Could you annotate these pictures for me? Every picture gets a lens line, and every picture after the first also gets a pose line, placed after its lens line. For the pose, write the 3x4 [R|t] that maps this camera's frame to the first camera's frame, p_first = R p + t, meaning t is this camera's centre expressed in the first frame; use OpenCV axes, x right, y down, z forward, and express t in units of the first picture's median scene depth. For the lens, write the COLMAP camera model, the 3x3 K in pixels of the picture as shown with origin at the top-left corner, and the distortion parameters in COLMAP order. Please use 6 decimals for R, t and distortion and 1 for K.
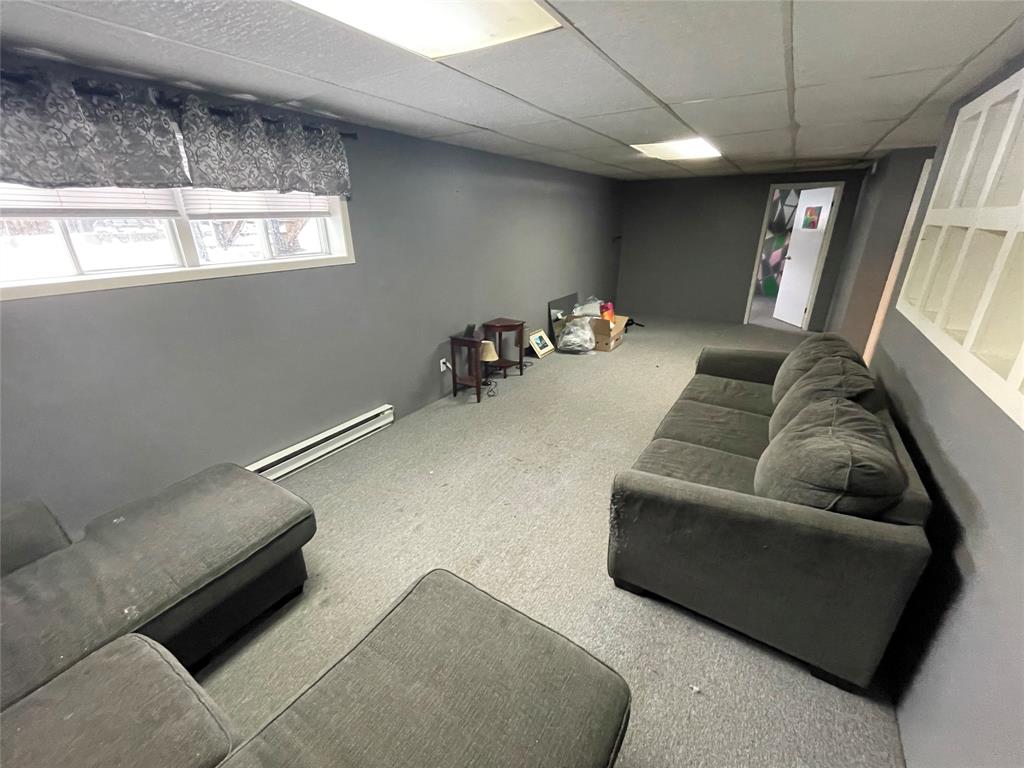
lens RADIAL K [[414.2, 0, 512.0], [0, 414.2, 384.0], [0, 0, 1]] dist [-0.002427, -0.000436]
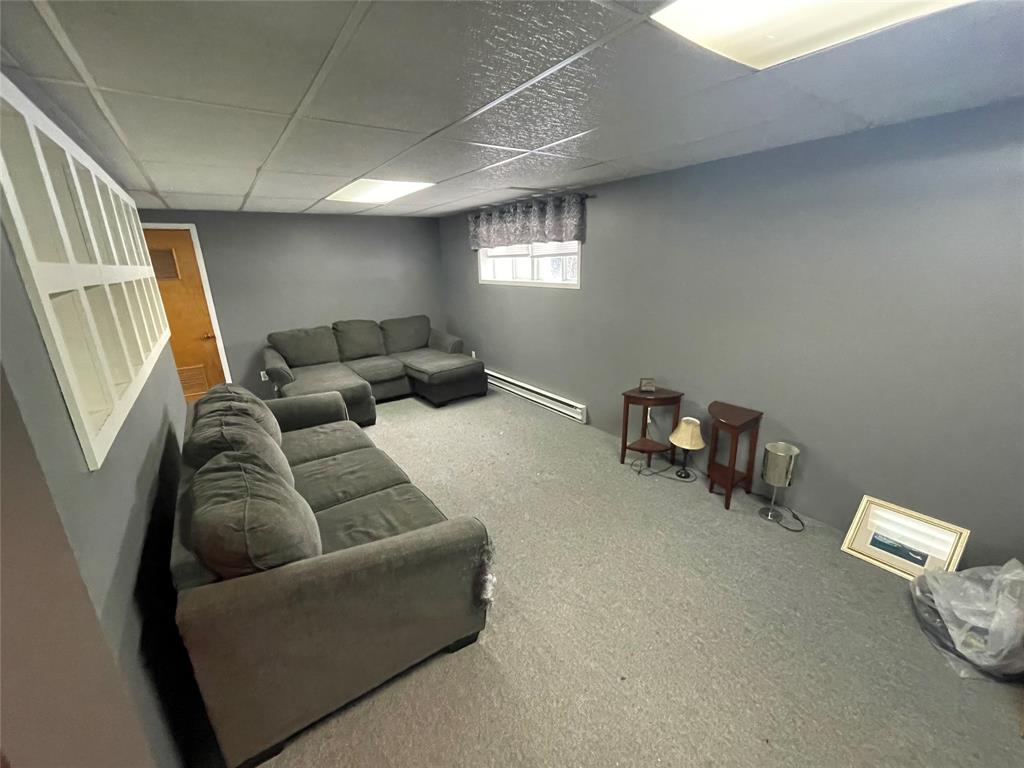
lens RADIAL K [[414.2, 0, 512.0], [0, 414.2, 384.0], [0, 0, 1]] dist [-0.002427, -0.000436]
pose [[-0.353946, 0.287641, -0.889935, 1.232382], [-0.326078, 0.853875, 0.405674, -0.633017], [0.876582, 0.433775, -0.208432, 1.536401]]
